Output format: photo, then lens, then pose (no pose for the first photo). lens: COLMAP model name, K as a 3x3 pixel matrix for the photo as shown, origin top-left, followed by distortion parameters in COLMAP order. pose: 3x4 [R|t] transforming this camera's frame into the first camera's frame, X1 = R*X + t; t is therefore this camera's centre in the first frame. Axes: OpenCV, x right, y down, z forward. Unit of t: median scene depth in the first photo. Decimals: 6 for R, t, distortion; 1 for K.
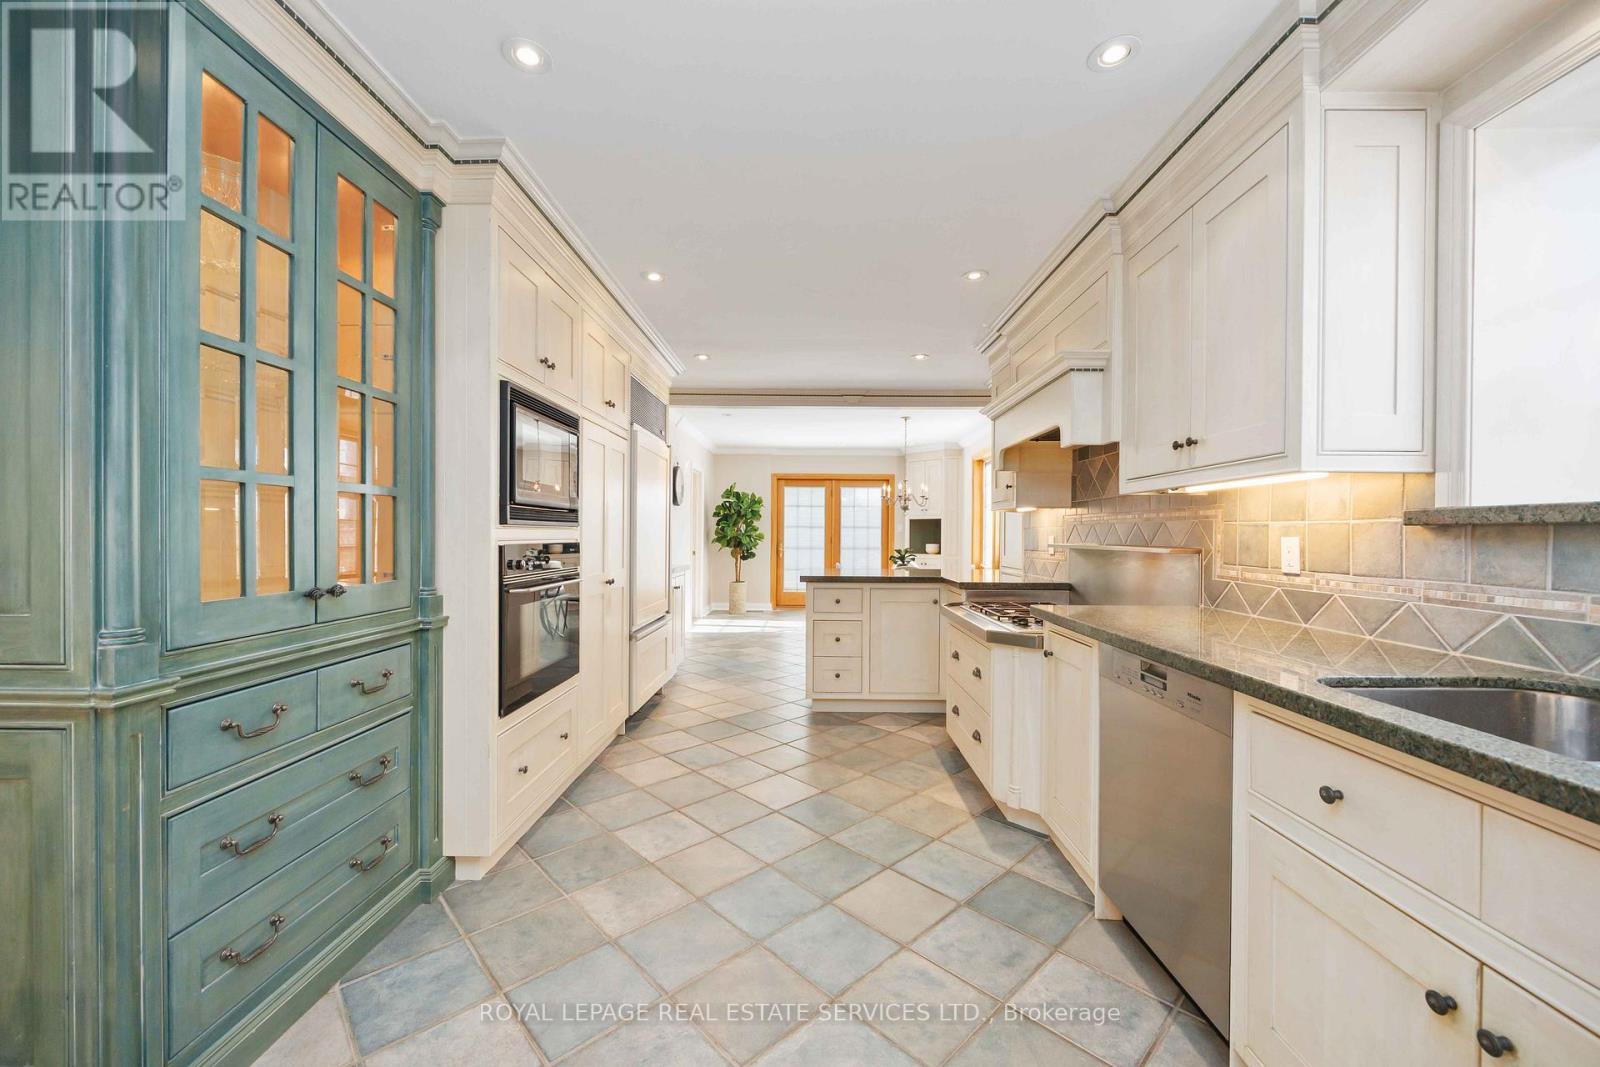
lens RADIAL K [[620.9, 0, 803.8], [0, 620.9, 538.1], [0, 0, 1]] dist [0.000871, 0.000380]
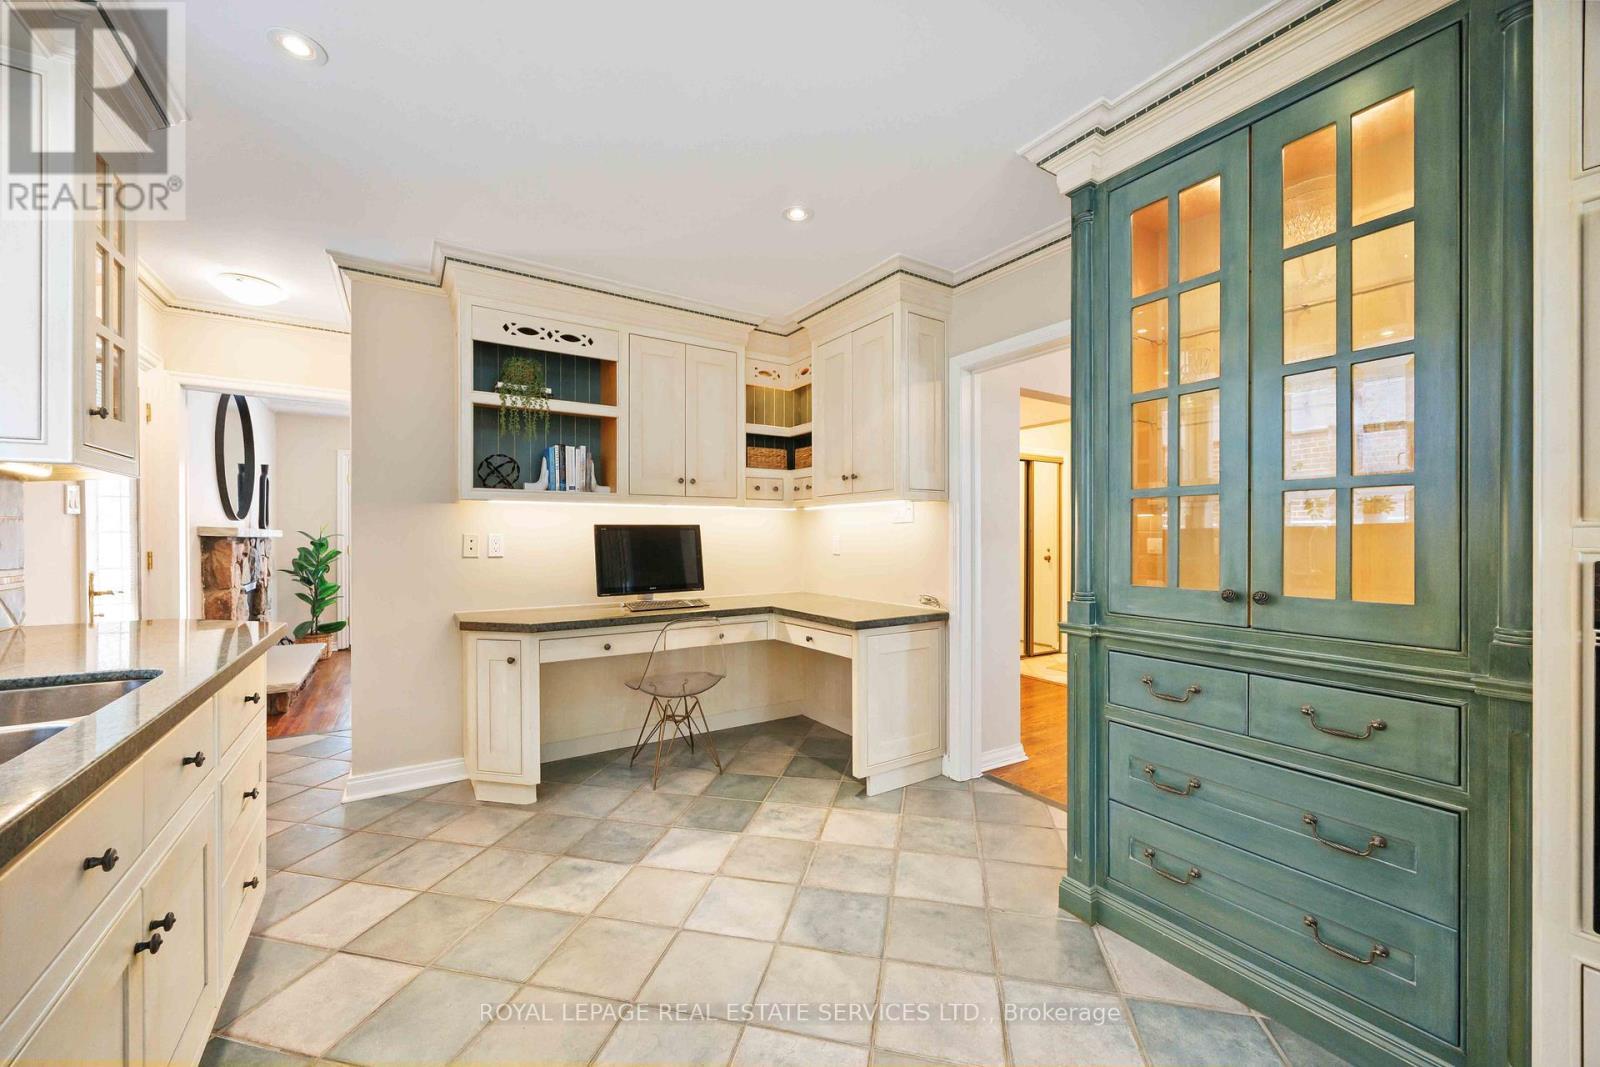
lens RADIAL K [[620.9, 0, 796.4], [0, 620.9, 535.2], [0, 0, 1]] dist [0.000871, 0.000380]
pose [[-0.842712, -0.008559, -0.538297, 0.311353], [-0.009870, 0.999951, -0.000447, -0.002755], [0.538274, 0.004937, -0.842755, 1.226140]]
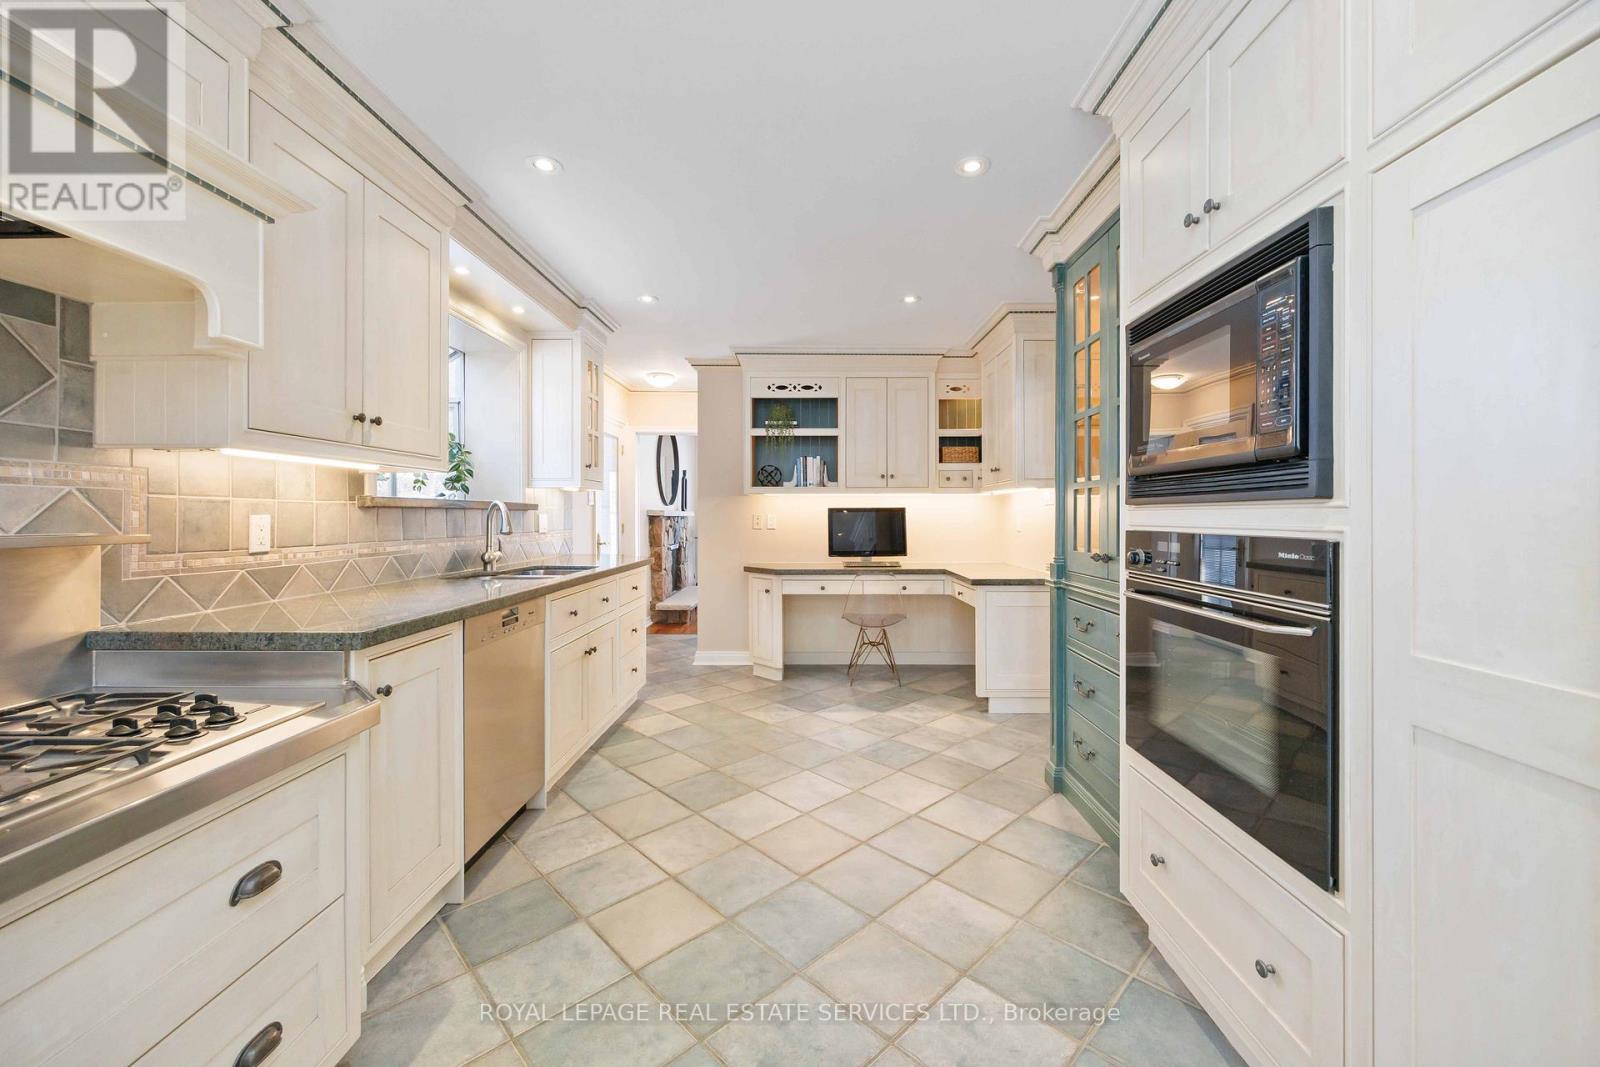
lens RADIAL K [[620.9, 0, 799.6], [0, 620.9, 515.0], [0, 0, 1]] dist [0.000871, 0.000380]
pose [[-0.999899, -0.007657, 0.012008, -0.075547], [-0.007580, 0.999950, 0.006465, -0.014957], [-0.012057, 0.006373, -0.999907, 2.072109]]
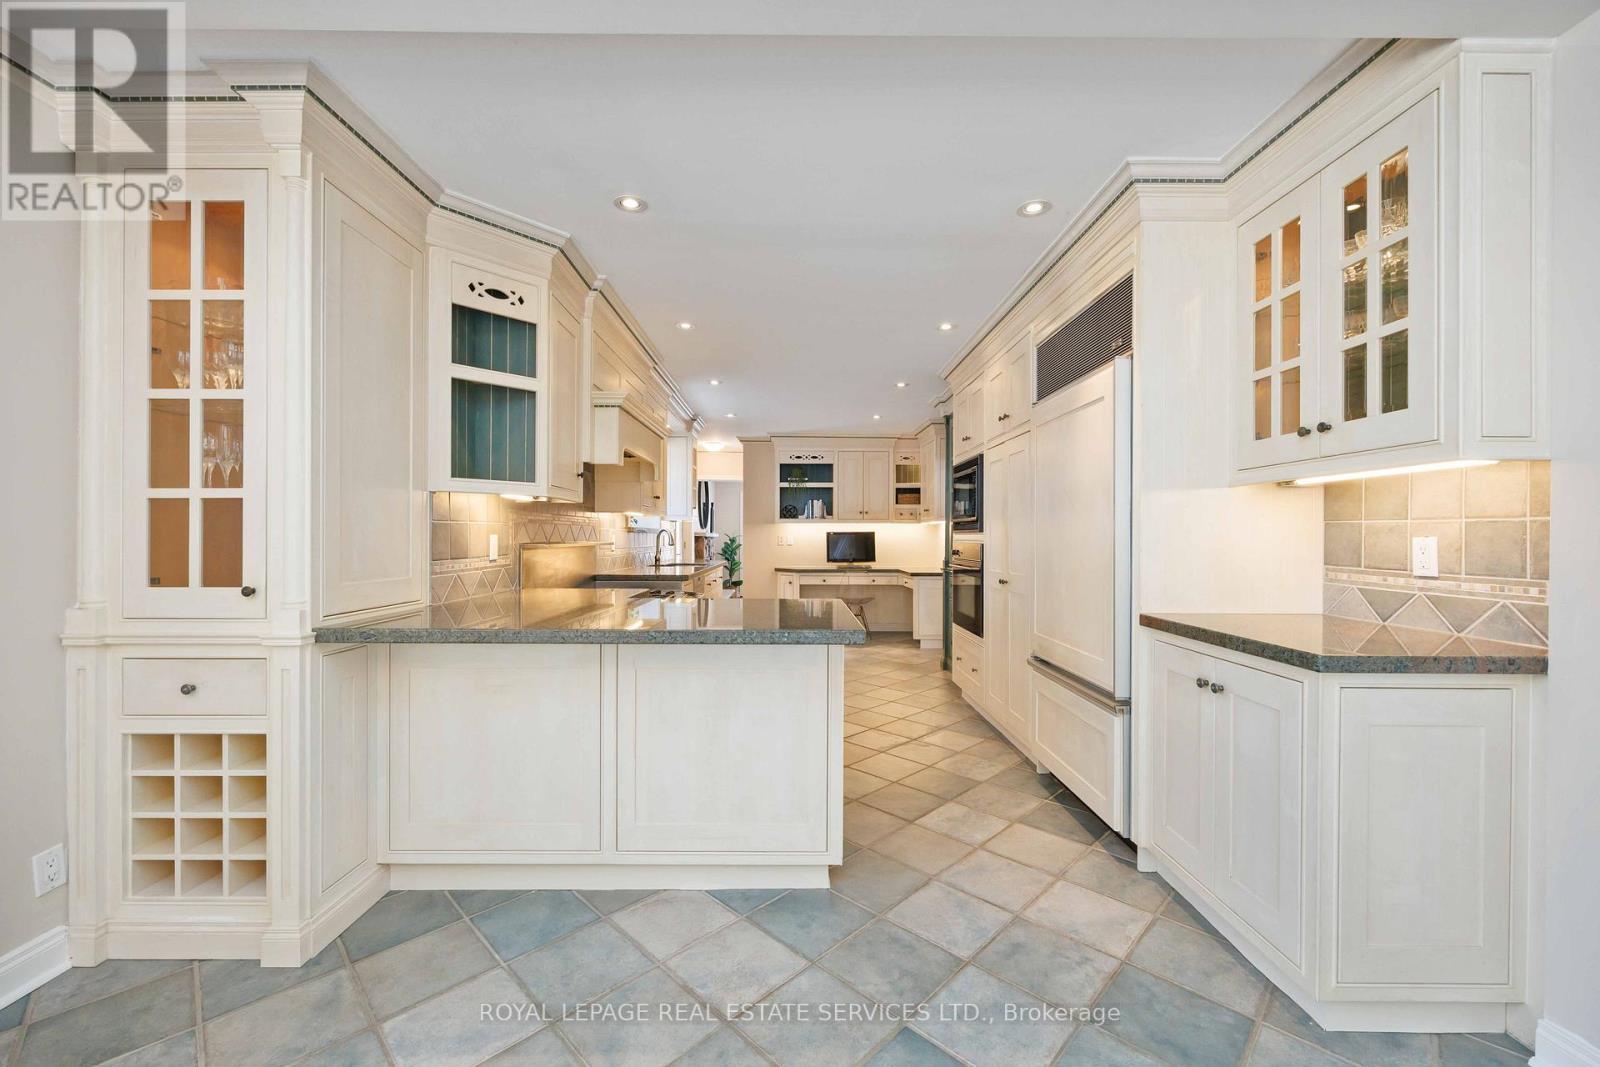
lens RADIAL K [[620.9, 0, 788.1], [0, 620.9, 535.4], [0, 0, 1]] dist [0.000871, 0.000380]
pose [[-0.999920, -0.010676, -0.006745, 0.126596], [-0.010712, 0.999929, 0.005265, -0.024278], [0.006688, 0.005337, -0.999963, 3.658158]]
